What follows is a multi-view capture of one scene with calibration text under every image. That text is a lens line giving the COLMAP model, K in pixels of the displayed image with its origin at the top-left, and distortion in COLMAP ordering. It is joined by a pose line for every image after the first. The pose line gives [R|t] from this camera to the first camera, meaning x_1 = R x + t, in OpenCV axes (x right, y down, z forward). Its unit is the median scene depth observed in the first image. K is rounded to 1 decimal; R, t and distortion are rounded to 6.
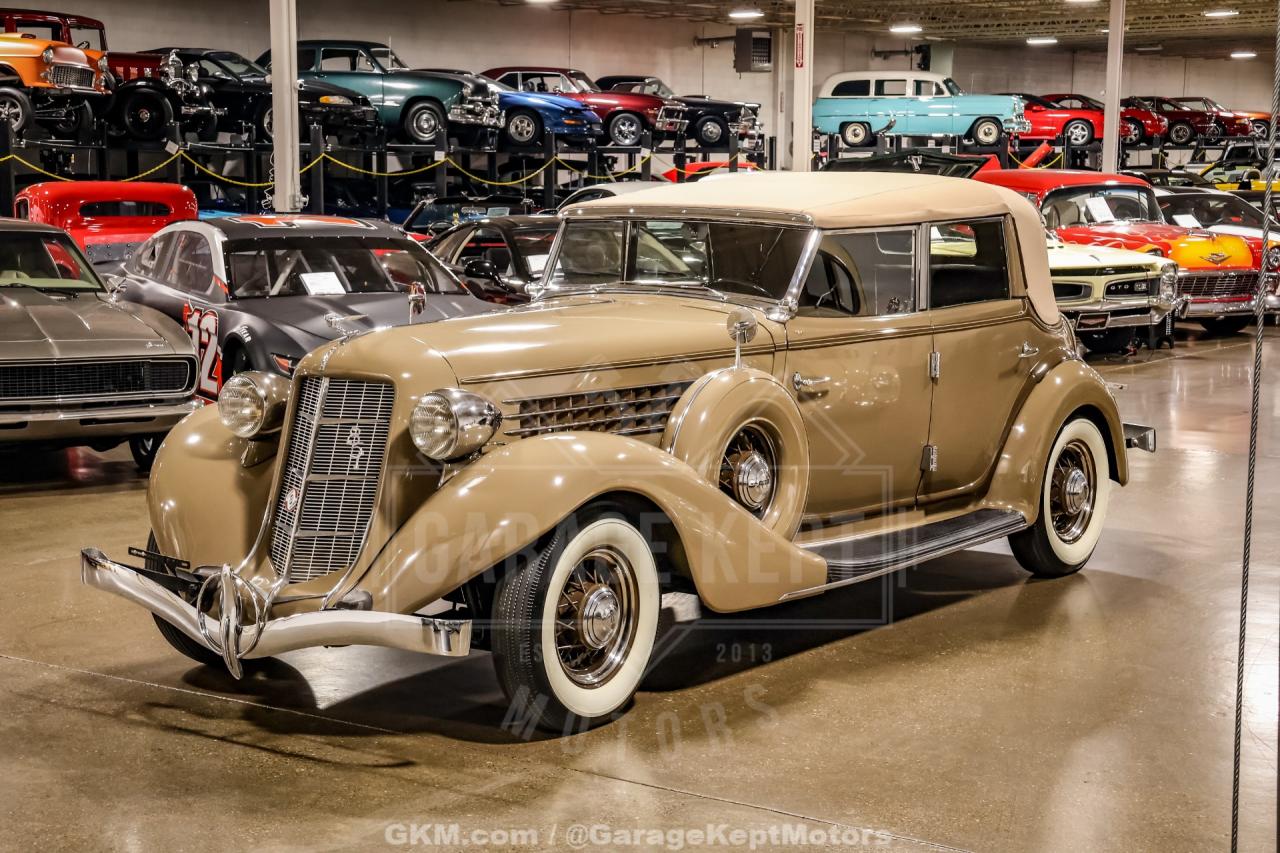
lens RADIAL K [[2761.3, 0, 632.1], [0, 2761.3, 443.6], [0, 0, 1]] dist [0.350883, 0.887387]
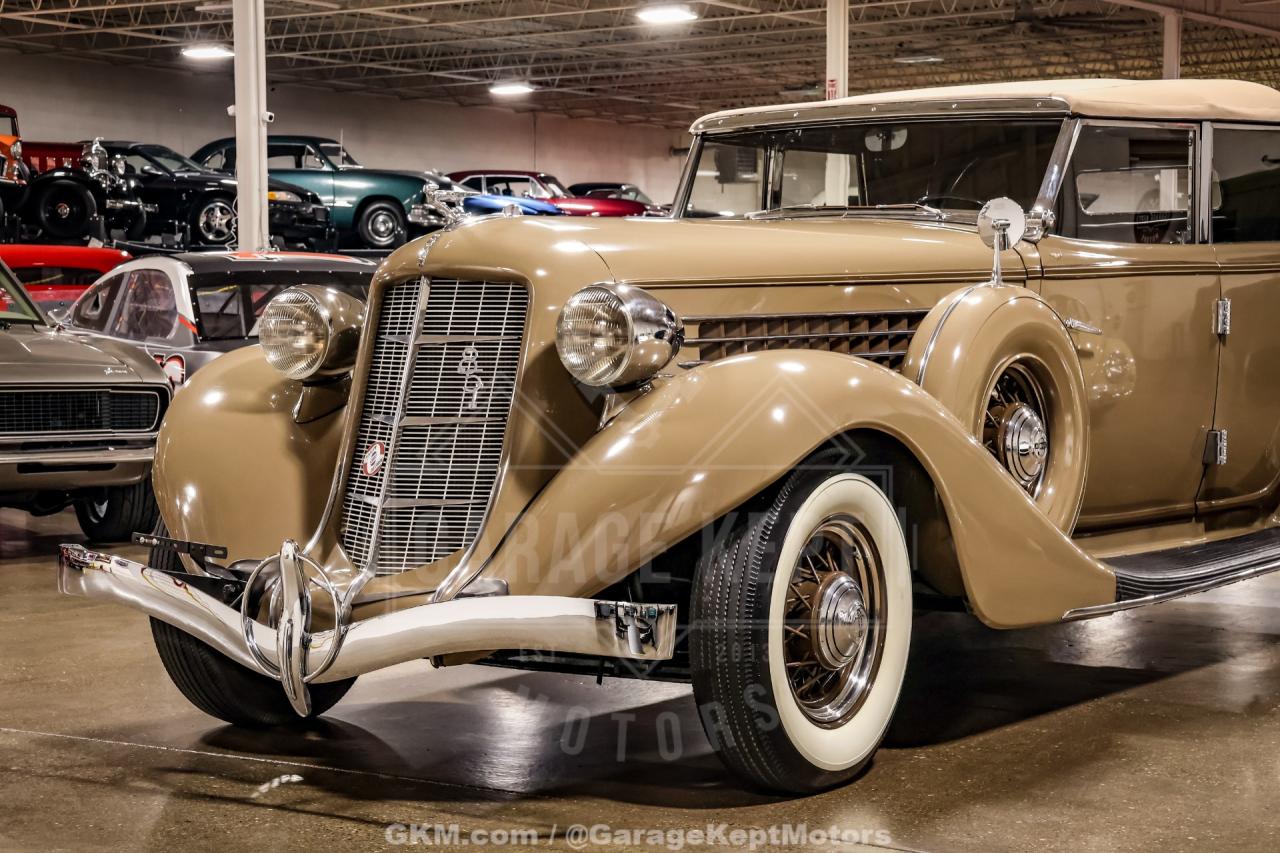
lens RADIAL K [[2761.3, 0, 632.1], [0, 2761.3, 443.6], [0, 0, 1]] dist [0.350883, 0.887387]
pose [[0.999035, -0.006928, 0.043366, -0.081903], [0.010471, 0.996576, -0.082011, 0.067147], [-0.042650, 0.082386, 0.995687, 0.295216]]
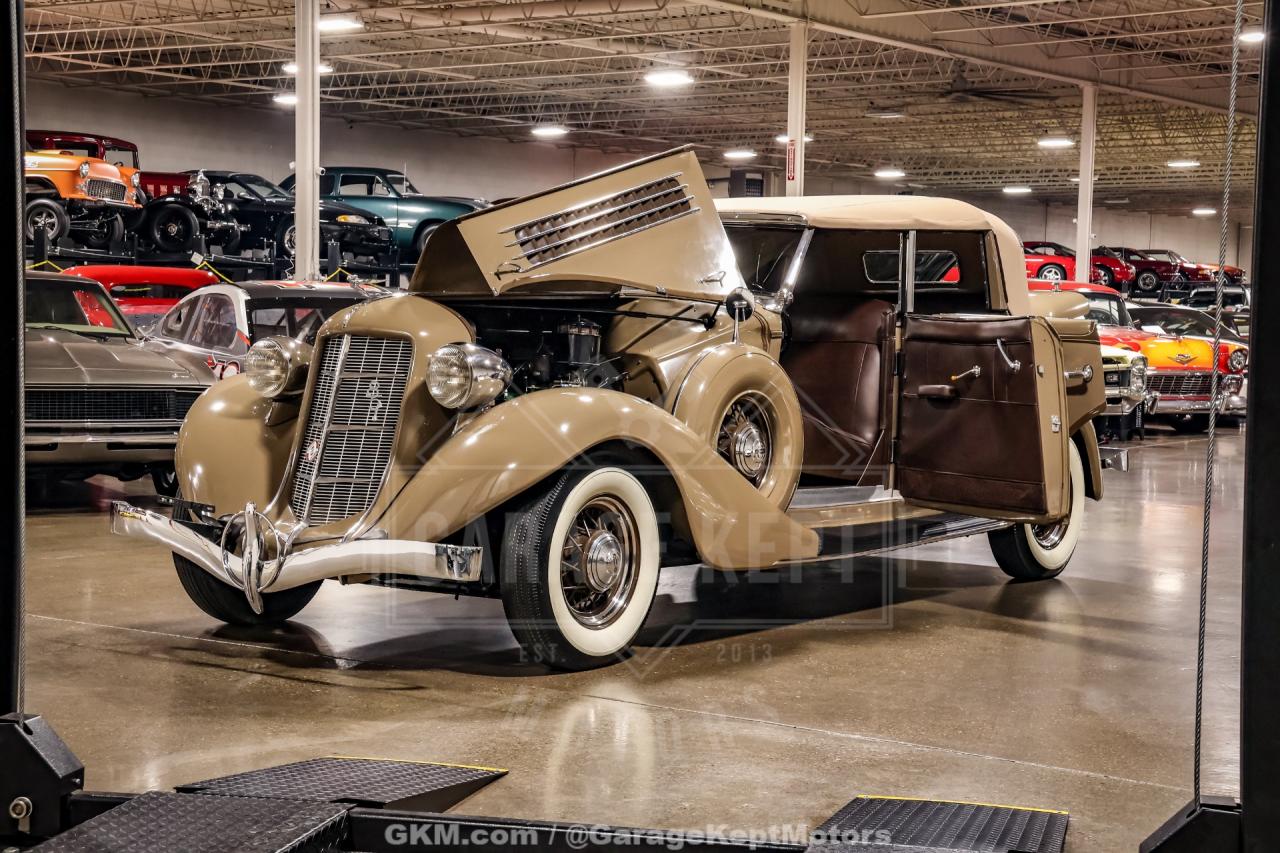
lens RADIAL K [[2648.0, 0, 640.0], [0, 2648.0, 426.5], [0, 0, 1]] dist [0.331563, 0.620353]
pose [[0.999856, 0.016038, 0.005603, -0.003636], [-0.015536, 0.996646, -0.080345, 0.083230], [-0.006873, 0.080247, 0.996751, -0.009359]]
